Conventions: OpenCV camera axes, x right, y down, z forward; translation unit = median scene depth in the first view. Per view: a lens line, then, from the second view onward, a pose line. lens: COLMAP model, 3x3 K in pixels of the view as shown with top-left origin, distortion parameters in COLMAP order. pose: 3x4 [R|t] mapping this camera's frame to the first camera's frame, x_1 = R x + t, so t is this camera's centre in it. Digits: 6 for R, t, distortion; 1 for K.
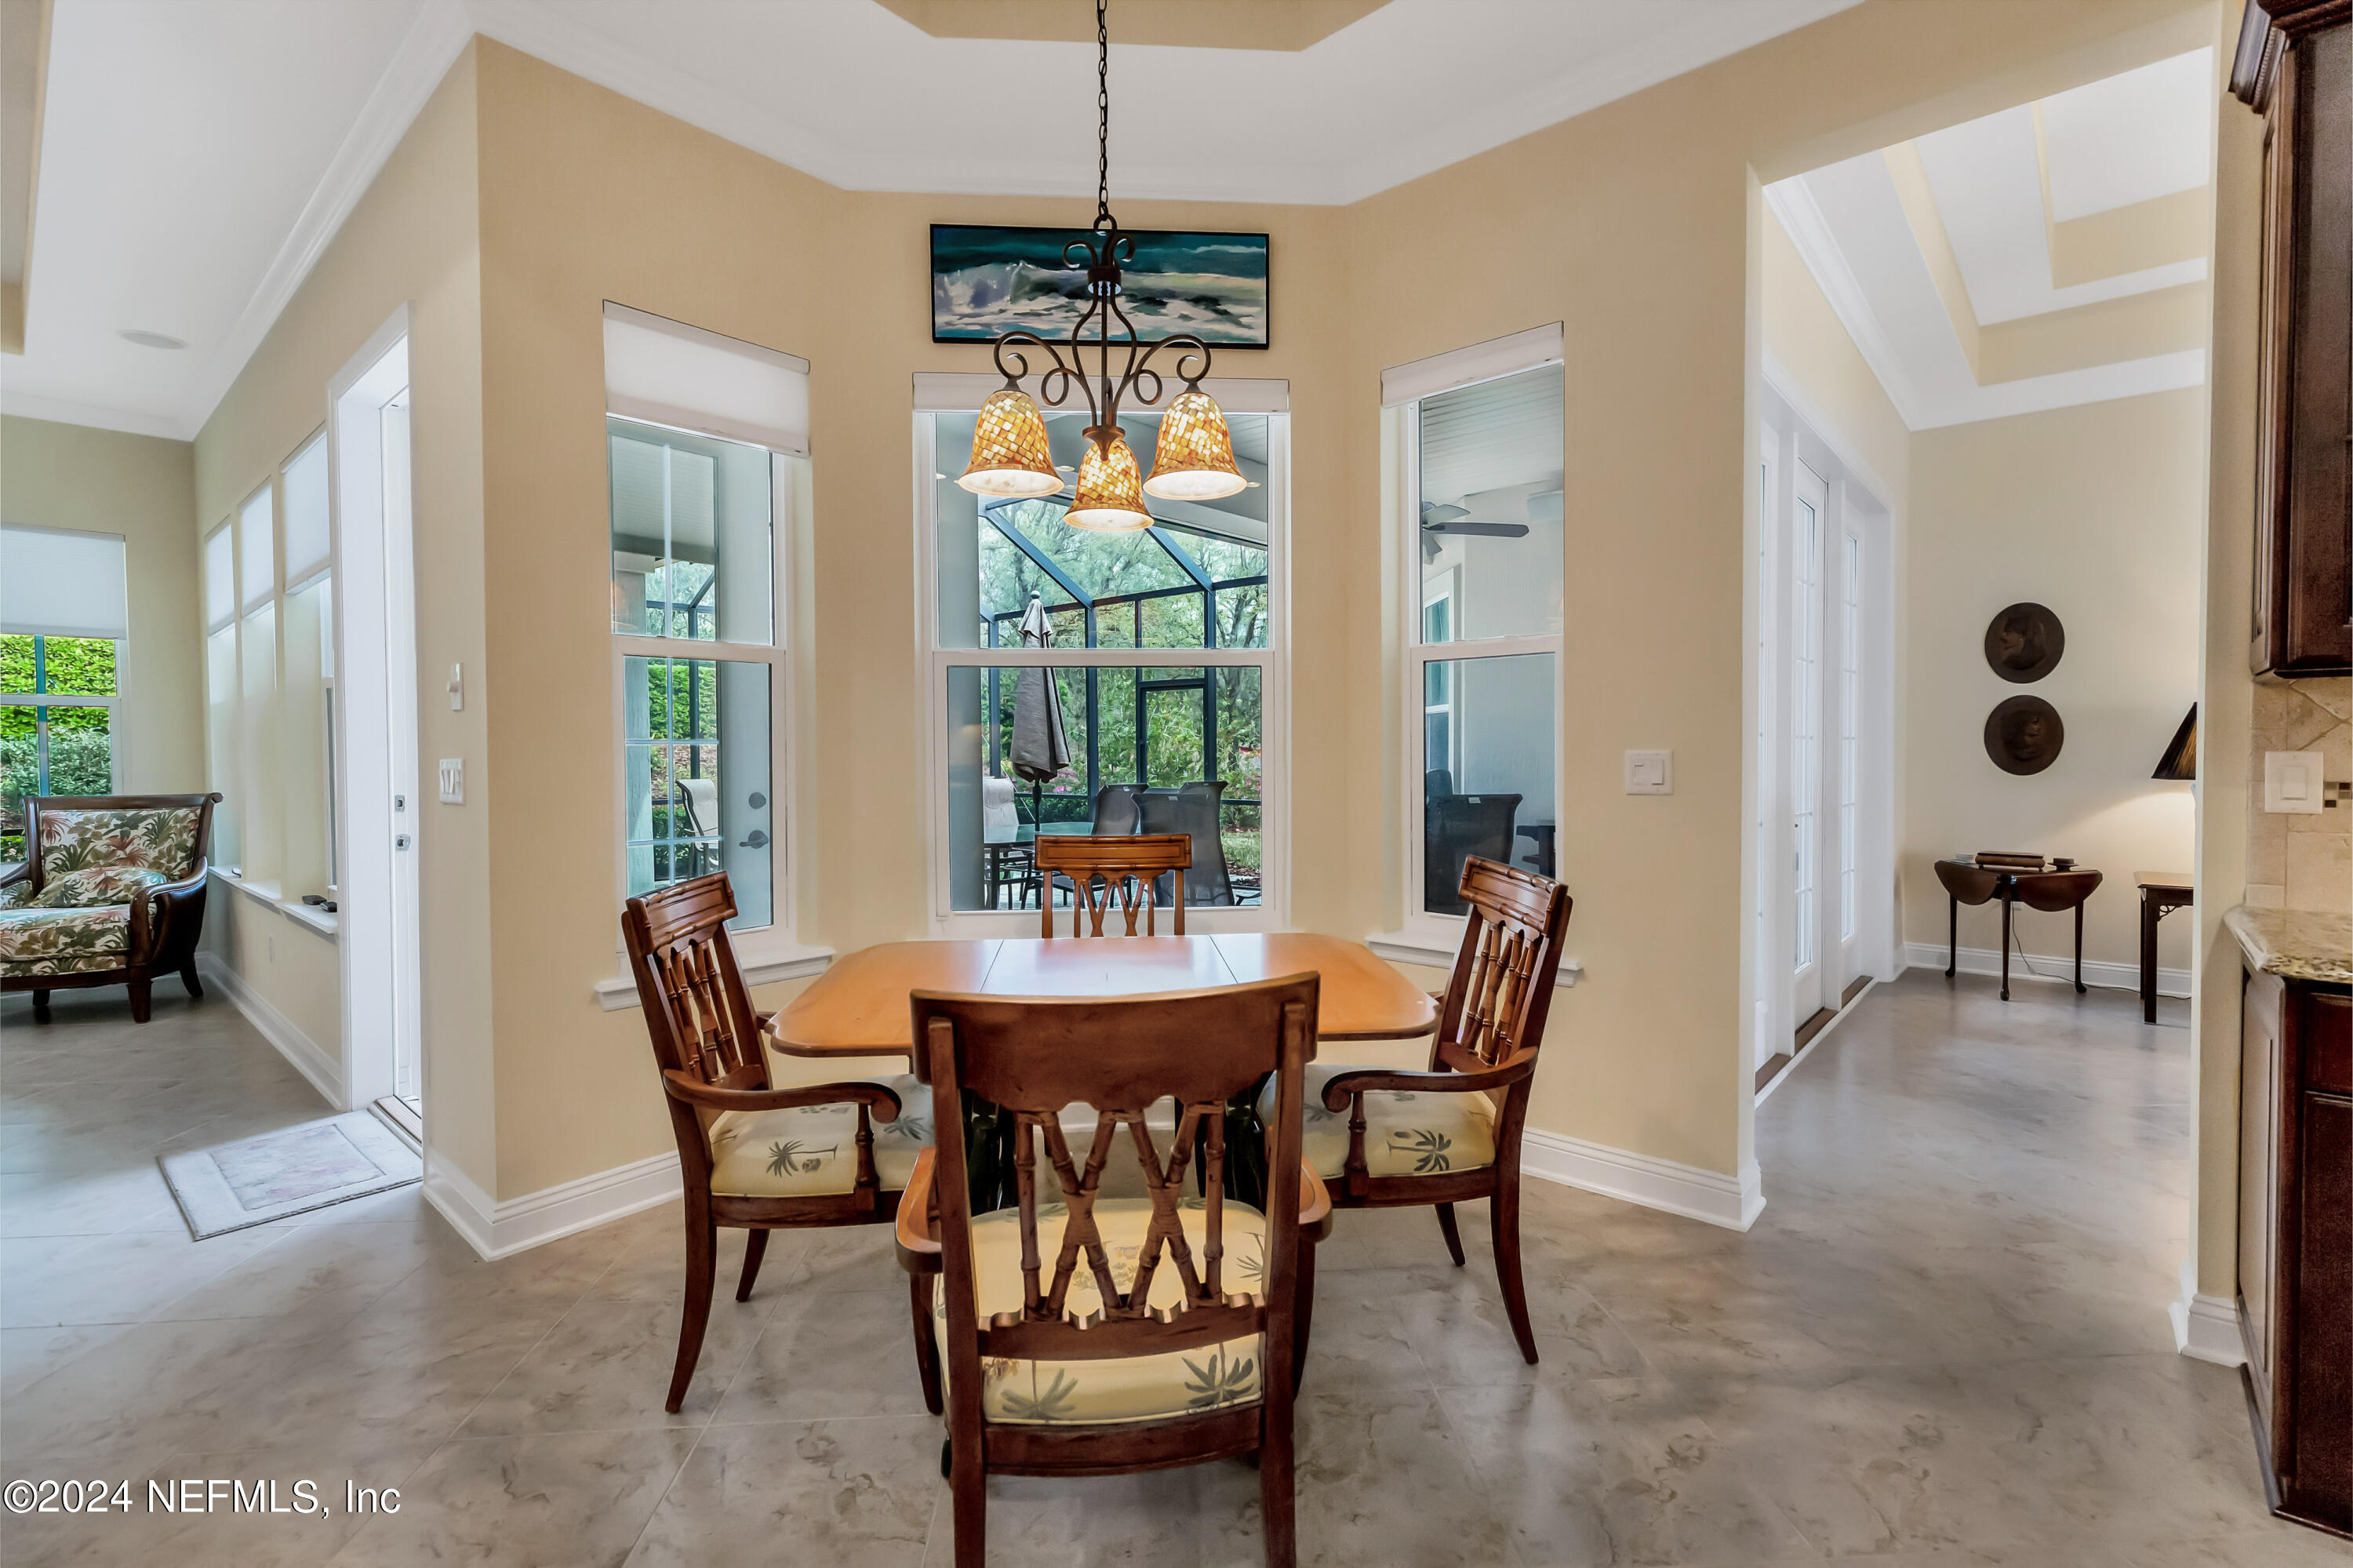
lens RADIAL K [[1045.2, 0, 1183.9], [0, 1045.2, 767.5], [0, 0, 1]] dist [0.006244, -0.000437]
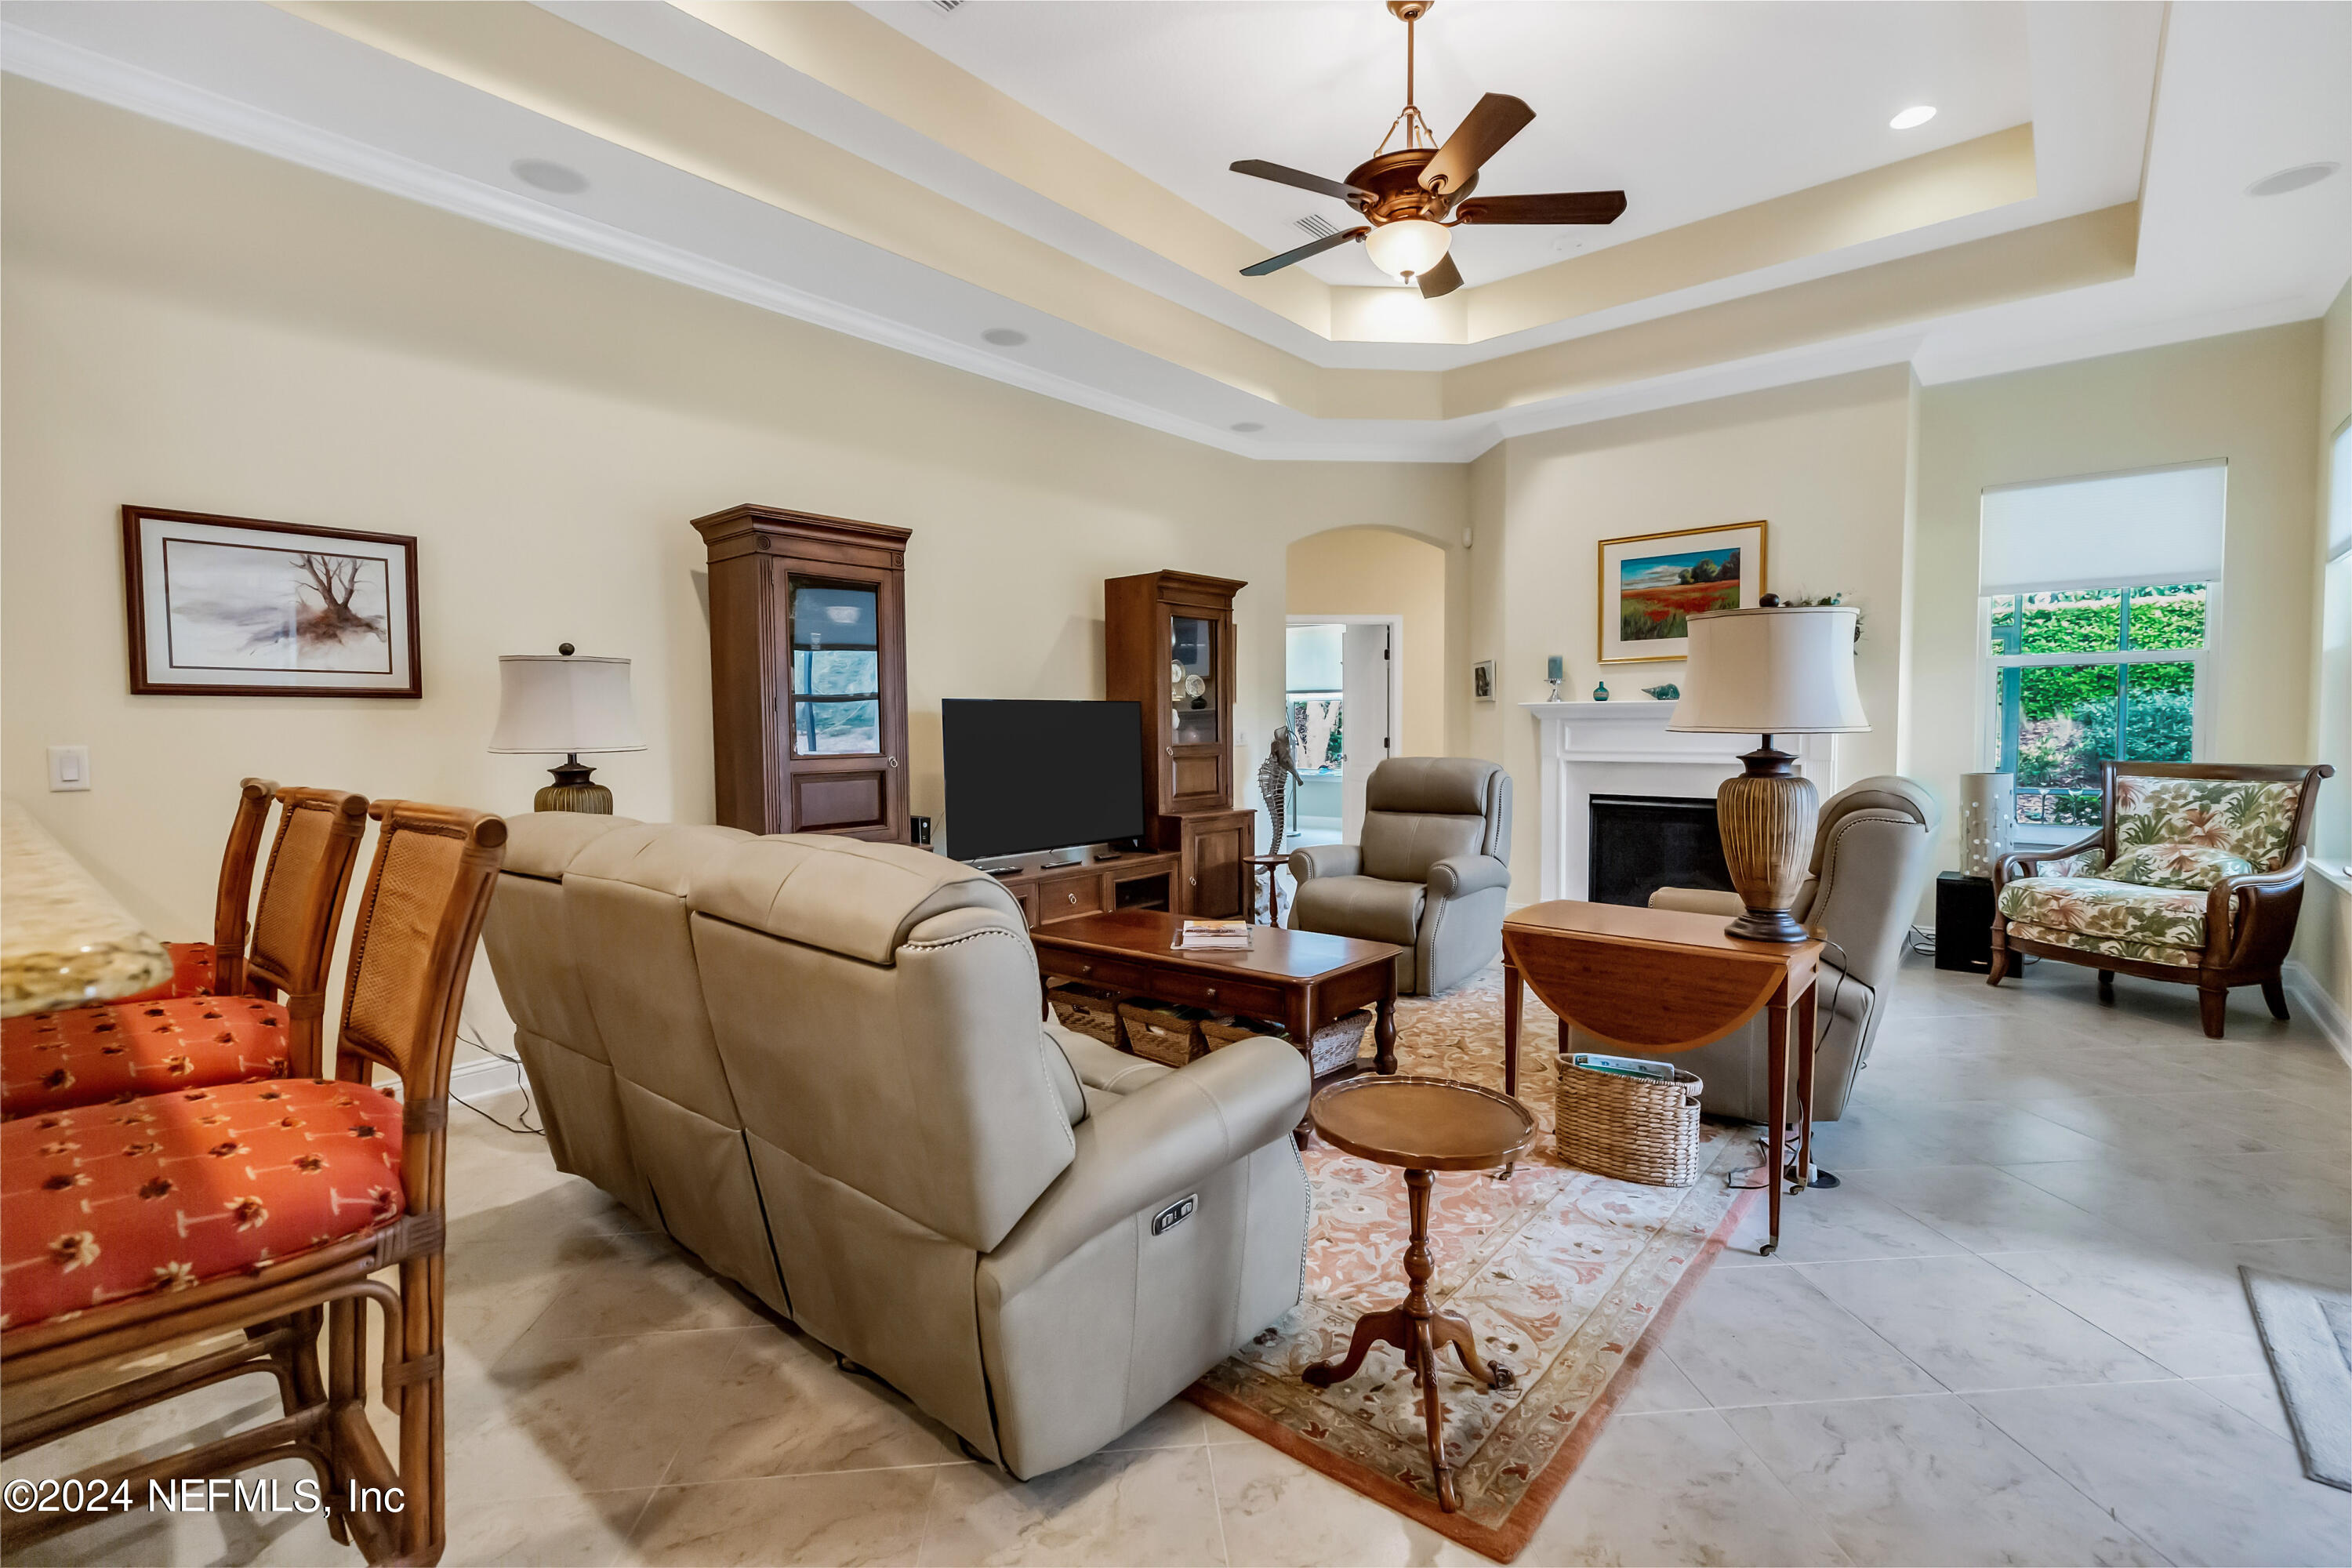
lens RADIAL K [[1044.8, 0, 1177.9], [0, 1044.8, 773.9], [0, 0, 1]] dist [0.006244, -0.000437]
pose [[0.015803, 0.054099, -0.998411, -0.171671], [-0.011800, 0.998476, 0.053916, -0.001189], [0.999805, 0.010929, 0.016418, 0.152969]]
